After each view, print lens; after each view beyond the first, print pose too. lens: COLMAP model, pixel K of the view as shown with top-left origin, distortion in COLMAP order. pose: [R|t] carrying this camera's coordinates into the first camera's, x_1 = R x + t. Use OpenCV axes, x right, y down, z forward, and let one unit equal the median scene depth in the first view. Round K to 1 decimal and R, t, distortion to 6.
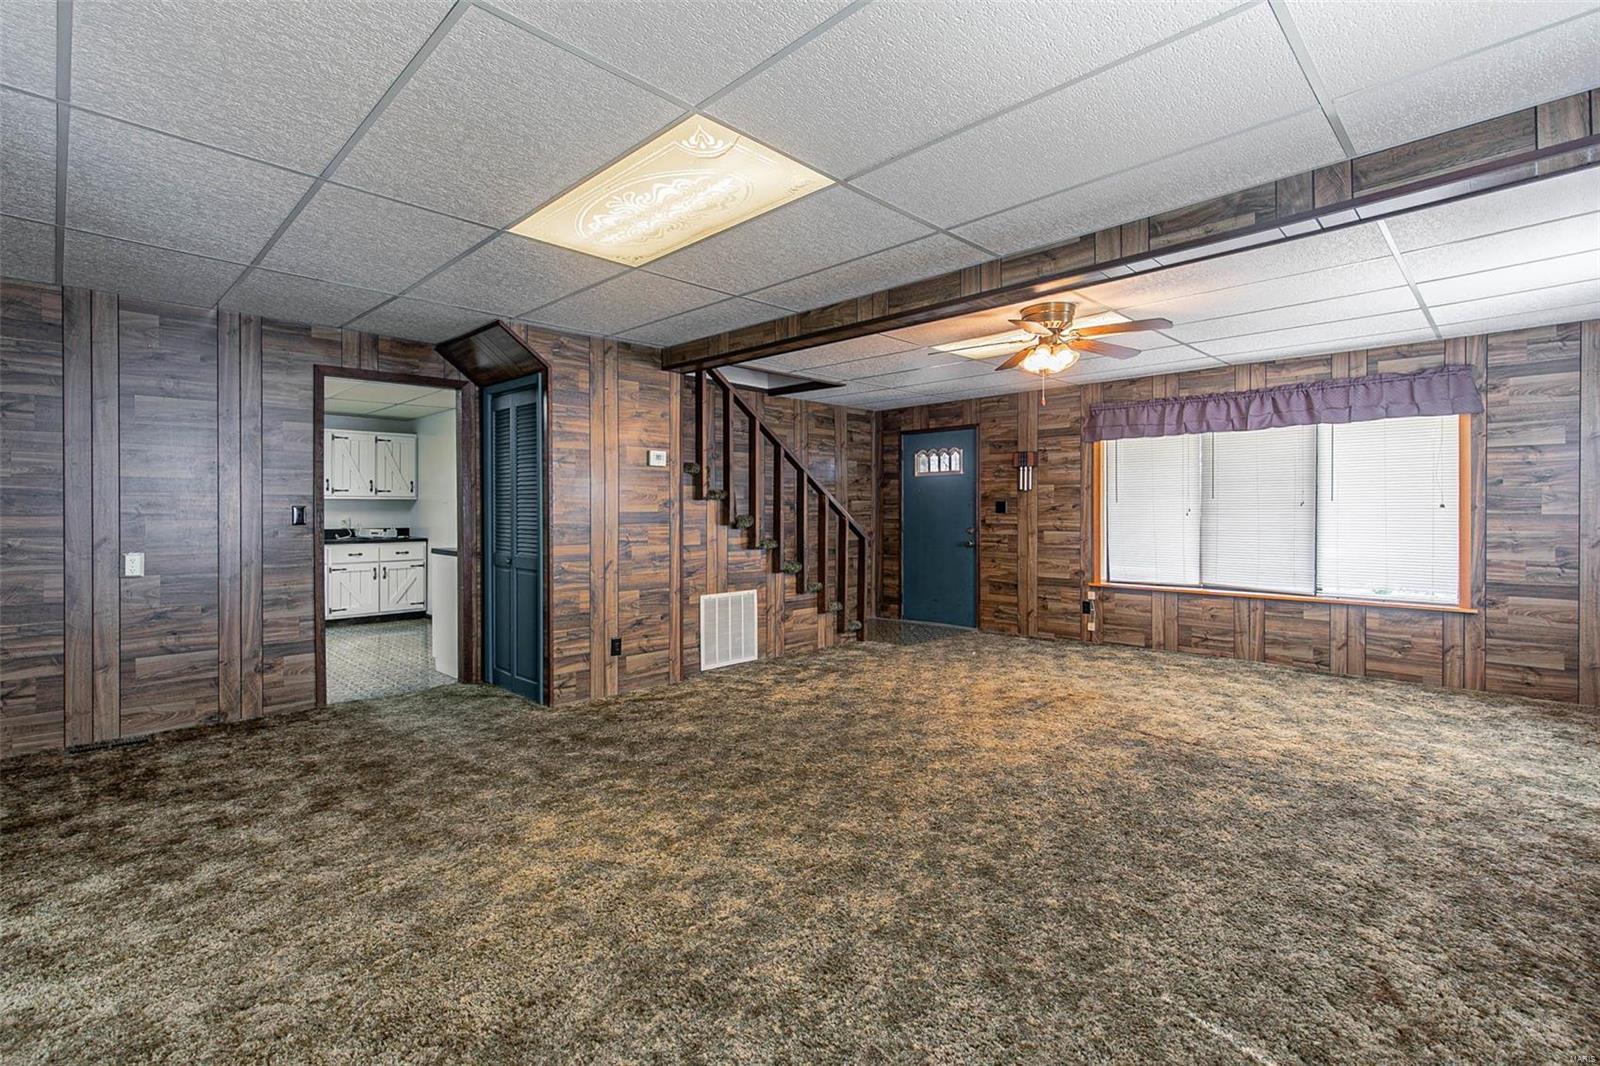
lens RADIAL K [[730.1, 0, 806.5], [0, 730.1, 517.5], [0, 0, 1]] dist [0.008384, -0.001337]
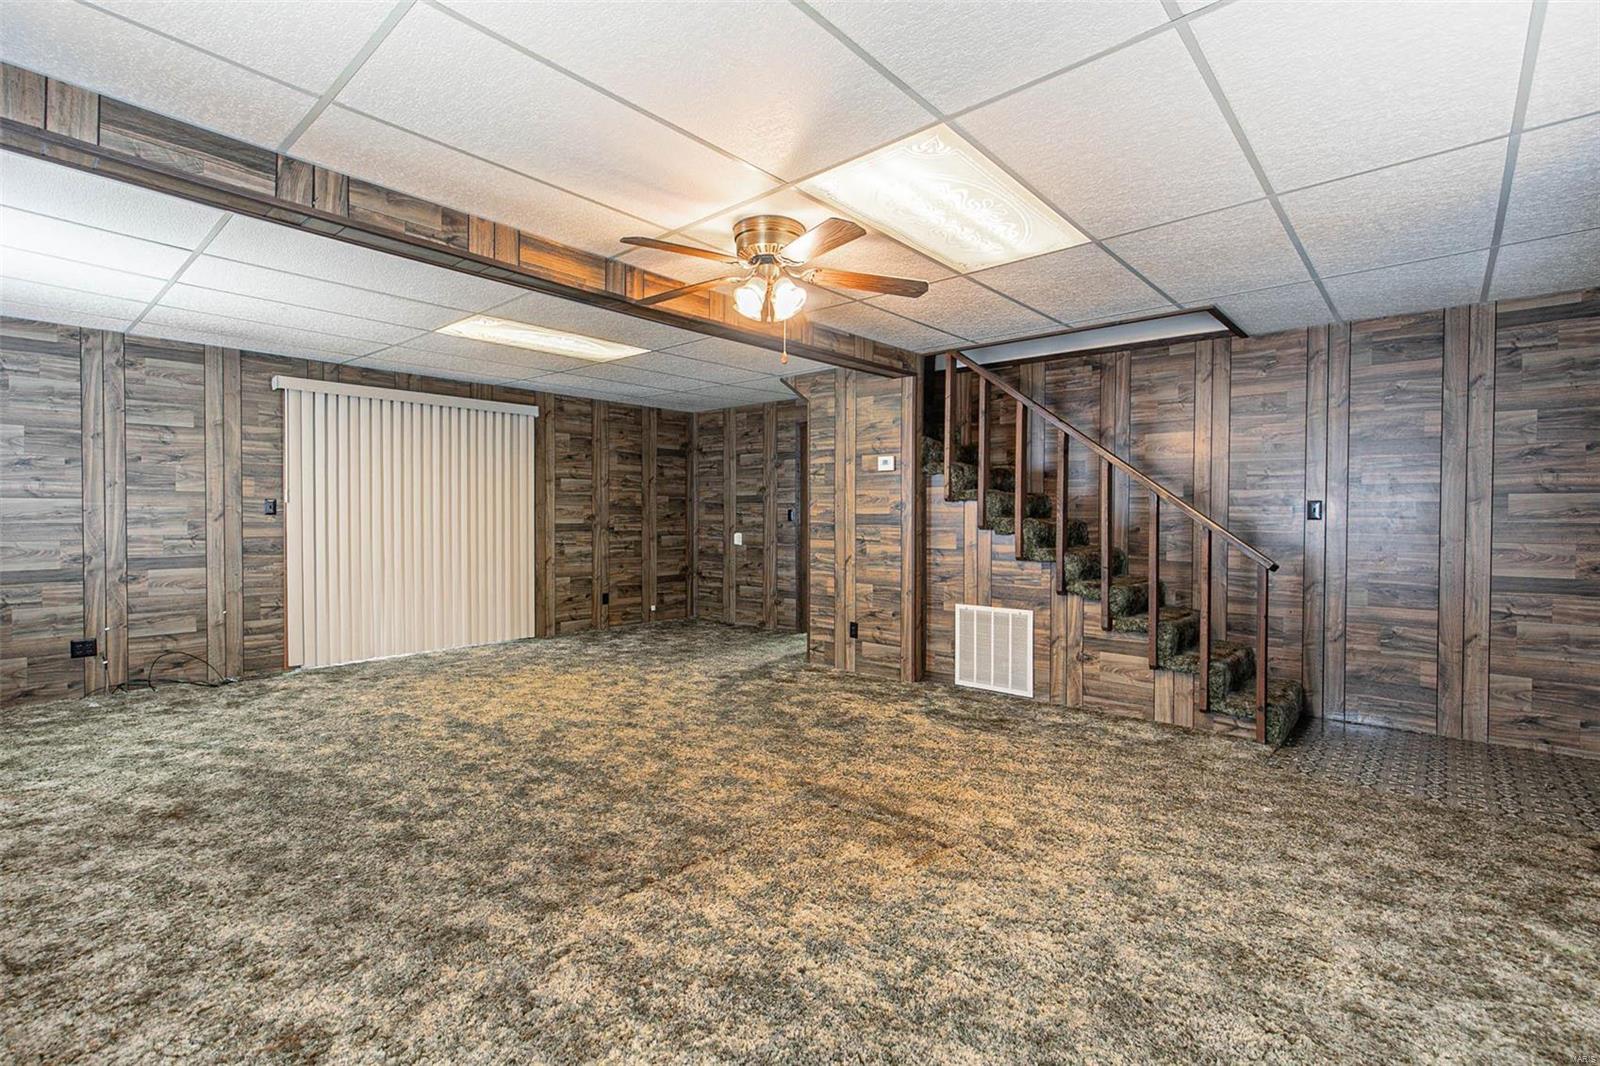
lens RADIAL K [[730.1, 0, 804.4], [0, 730.1, 520.5], [0, 0, 1]] dist [0.008384, -0.001337]
pose [[0.041107, 0.017068, -0.999009, 0.782982], [-0.008222, 0.999826, 0.016743, -0.013761], [0.999121, 0.007525, 0.041240, 0.770622]]
